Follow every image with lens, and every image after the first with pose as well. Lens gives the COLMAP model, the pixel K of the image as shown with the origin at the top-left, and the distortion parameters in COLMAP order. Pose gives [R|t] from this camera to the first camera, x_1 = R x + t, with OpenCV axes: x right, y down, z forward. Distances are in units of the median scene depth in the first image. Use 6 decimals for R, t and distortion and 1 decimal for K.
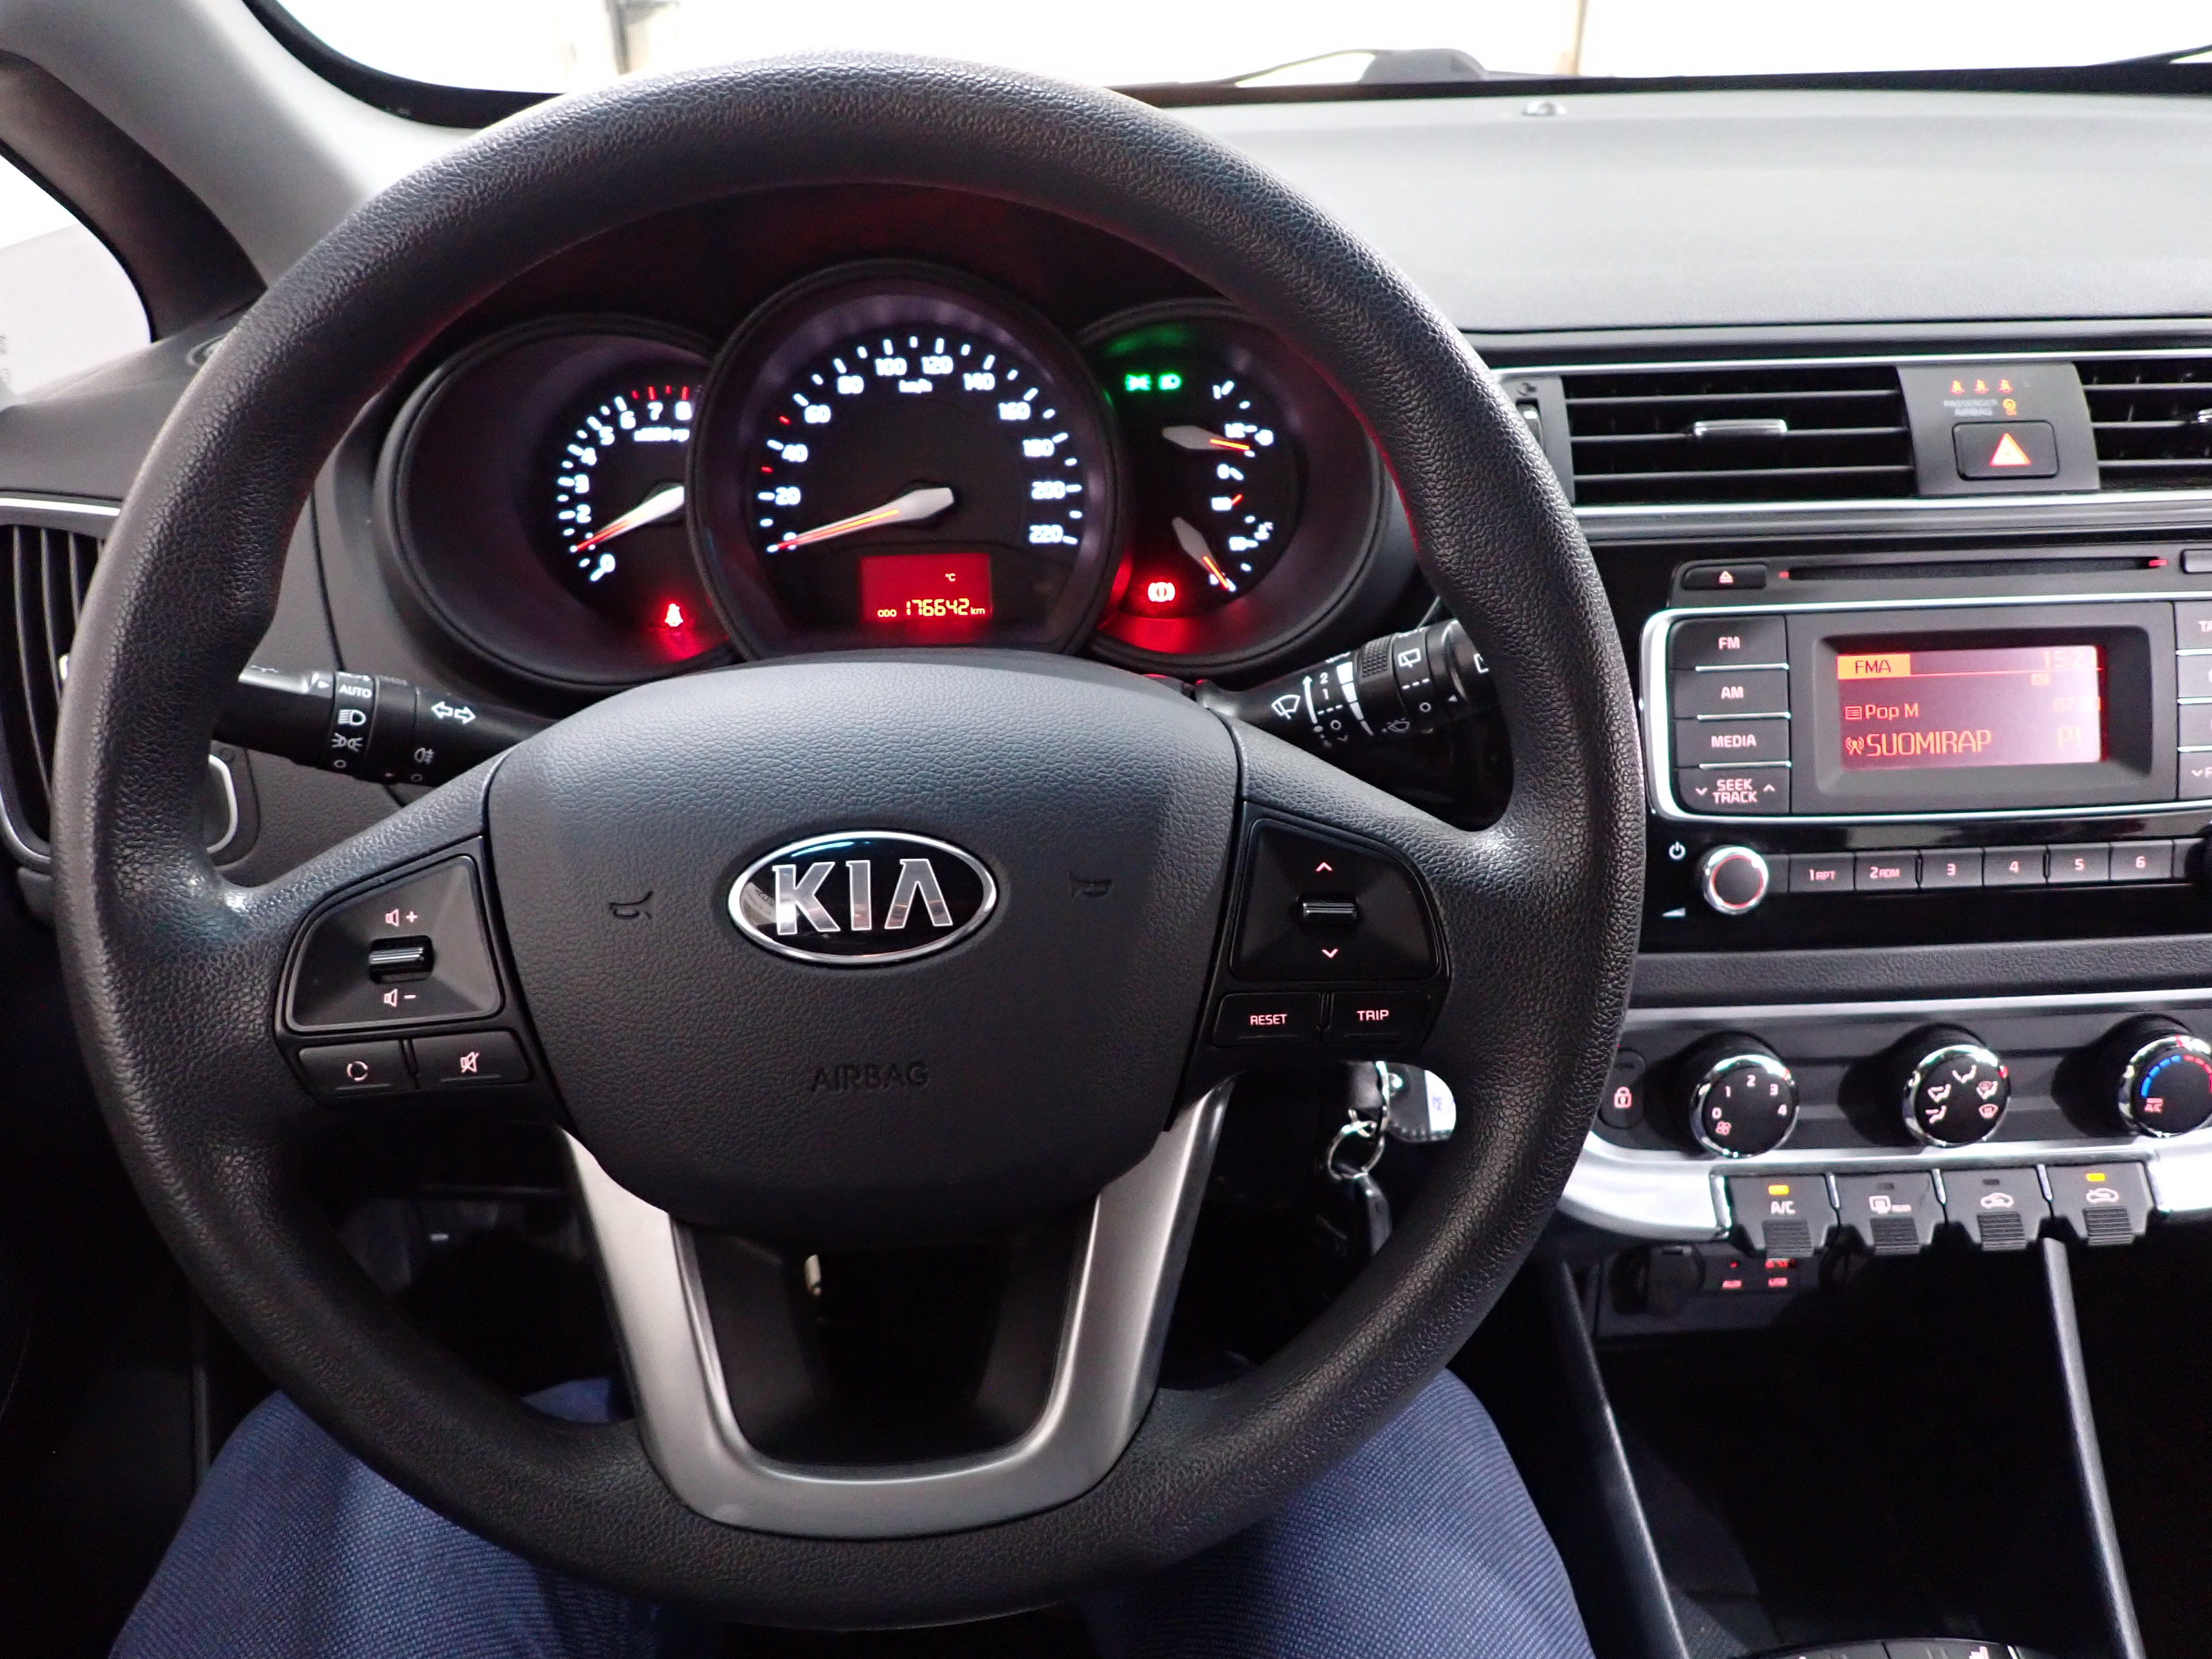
lens RADIAL K [[1620.8, 0, 1092.4], [0, 1620.8, 838.8], [0, 0, 1]] dist [-0.004824, -0.013338]
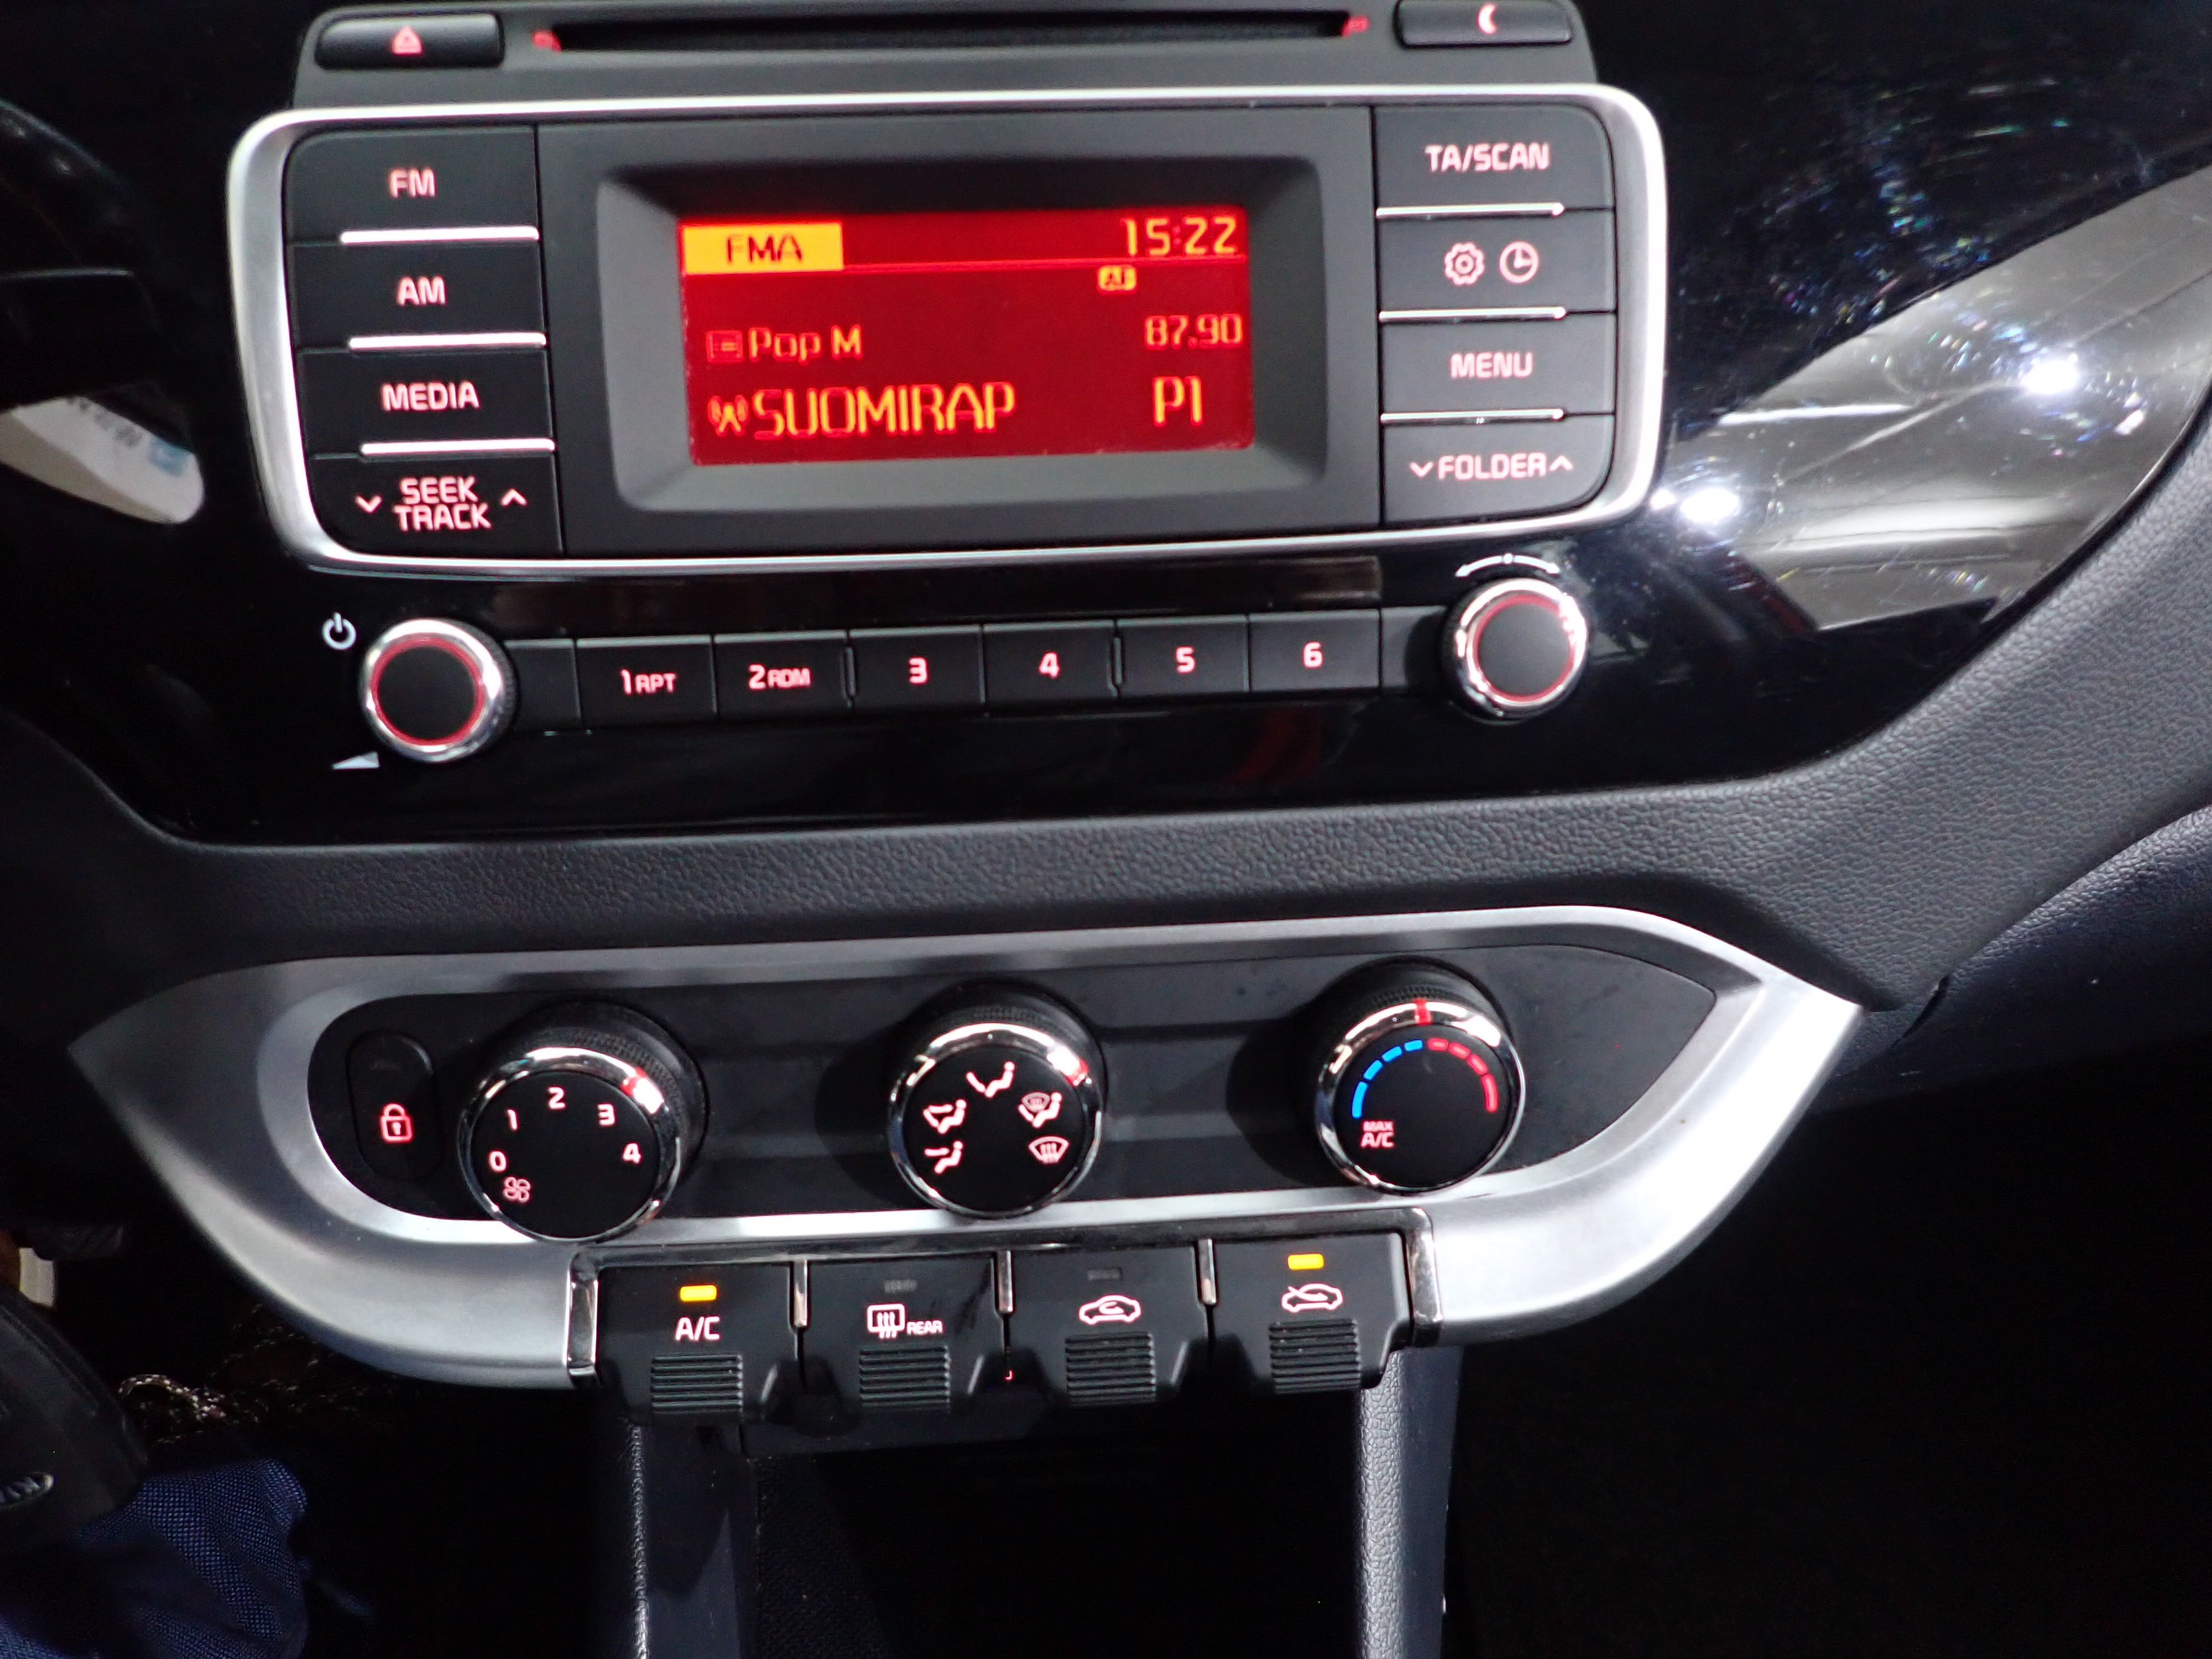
lens RADIAL K [[1622.1, 0, 1094.1], [0, 1622.1, 838.1], [0, 0, 1]] dist [0.003340, -0.007097]
pose [[0.999383, -0.006321, 0.034555, 0.562257], [0.004246, 0.998201, 0.059813, 0.040320], [-0.034871, -0.059630, 0.997611, 0.502869]]
